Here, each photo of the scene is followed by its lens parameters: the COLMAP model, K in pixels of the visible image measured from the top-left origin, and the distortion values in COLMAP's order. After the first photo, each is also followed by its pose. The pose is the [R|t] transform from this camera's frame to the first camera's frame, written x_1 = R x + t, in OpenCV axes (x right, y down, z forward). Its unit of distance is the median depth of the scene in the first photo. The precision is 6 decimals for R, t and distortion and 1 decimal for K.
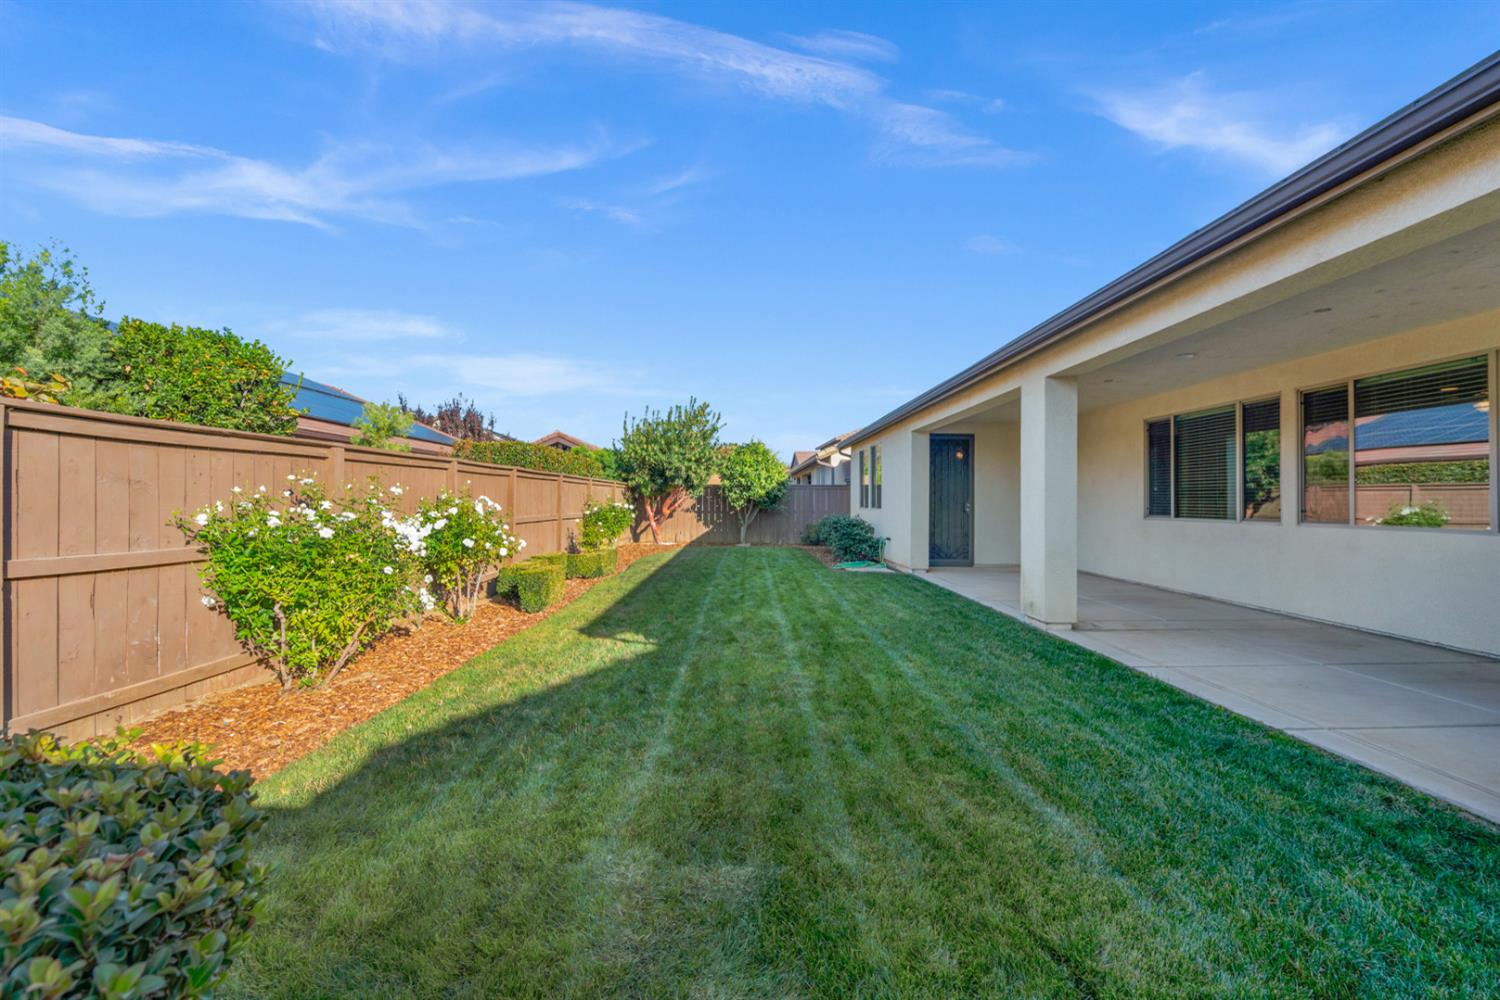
lens RADIAL K [[610.5, 0, 762.7], [0, 610.5, 493.9], [0, 0, 1]] dist [0.000512, -0.000333]
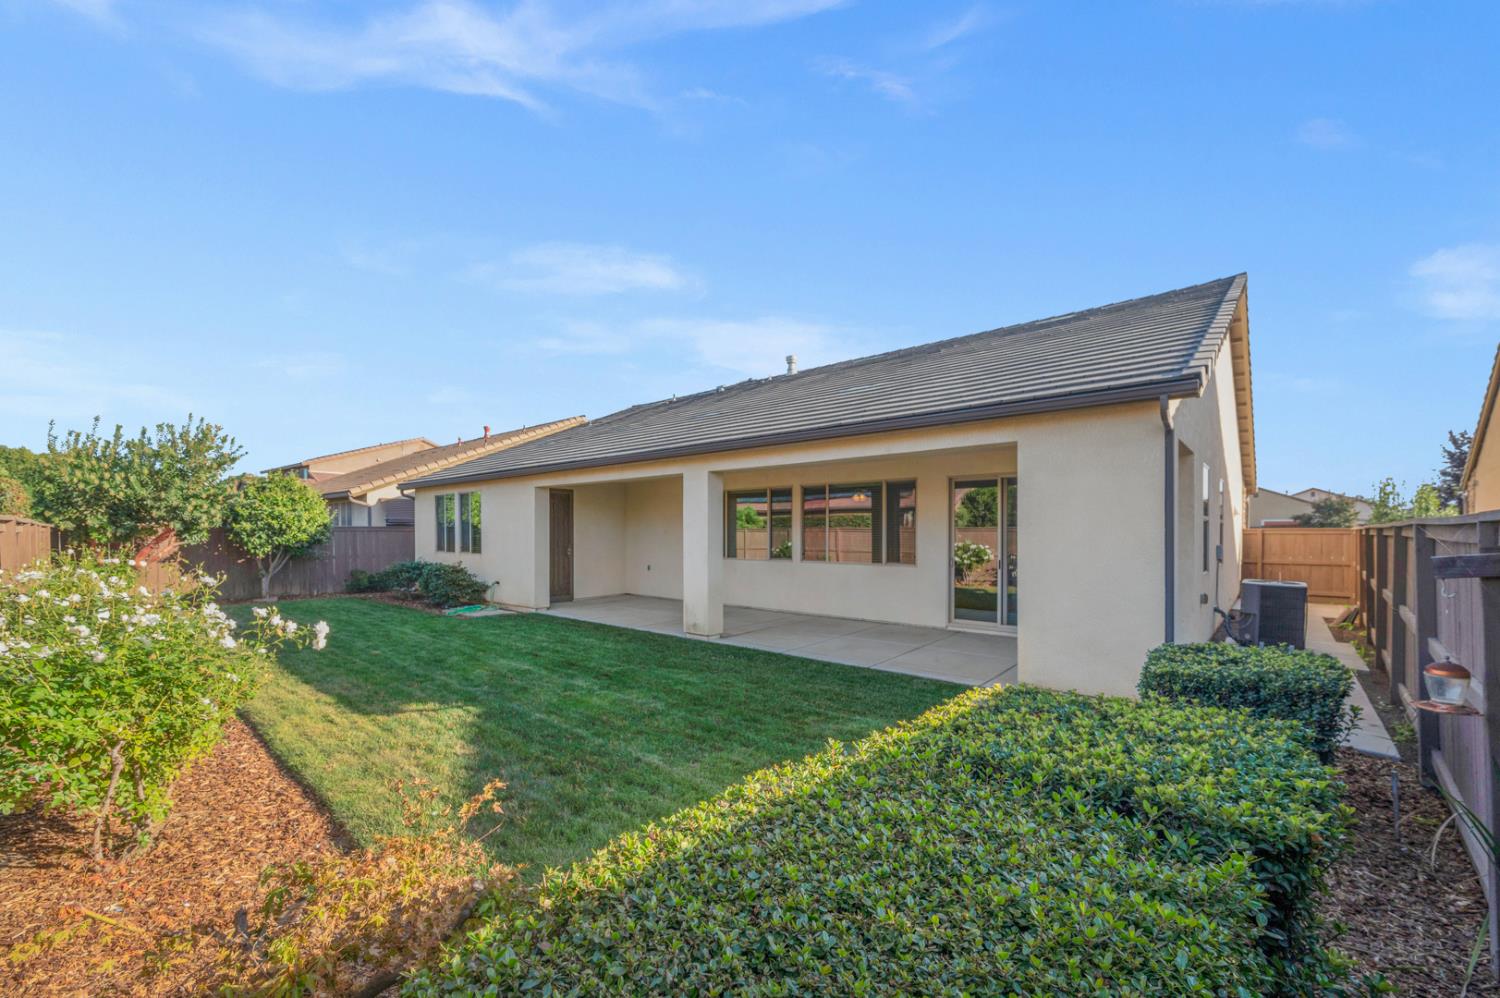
lens RADIAL K [[582.6, 0, 743.5], [0, 582.6, 505.2], [0, 0, 1]] dist [0.000007, -0.000597]
pose [[0.682070, 0.024711, 0.730869, -0.234632], [-0.001357, 0.999470, -0.032527, -0.027550], [-0.731285, 0.021194, 0.681742, -0.018720]]
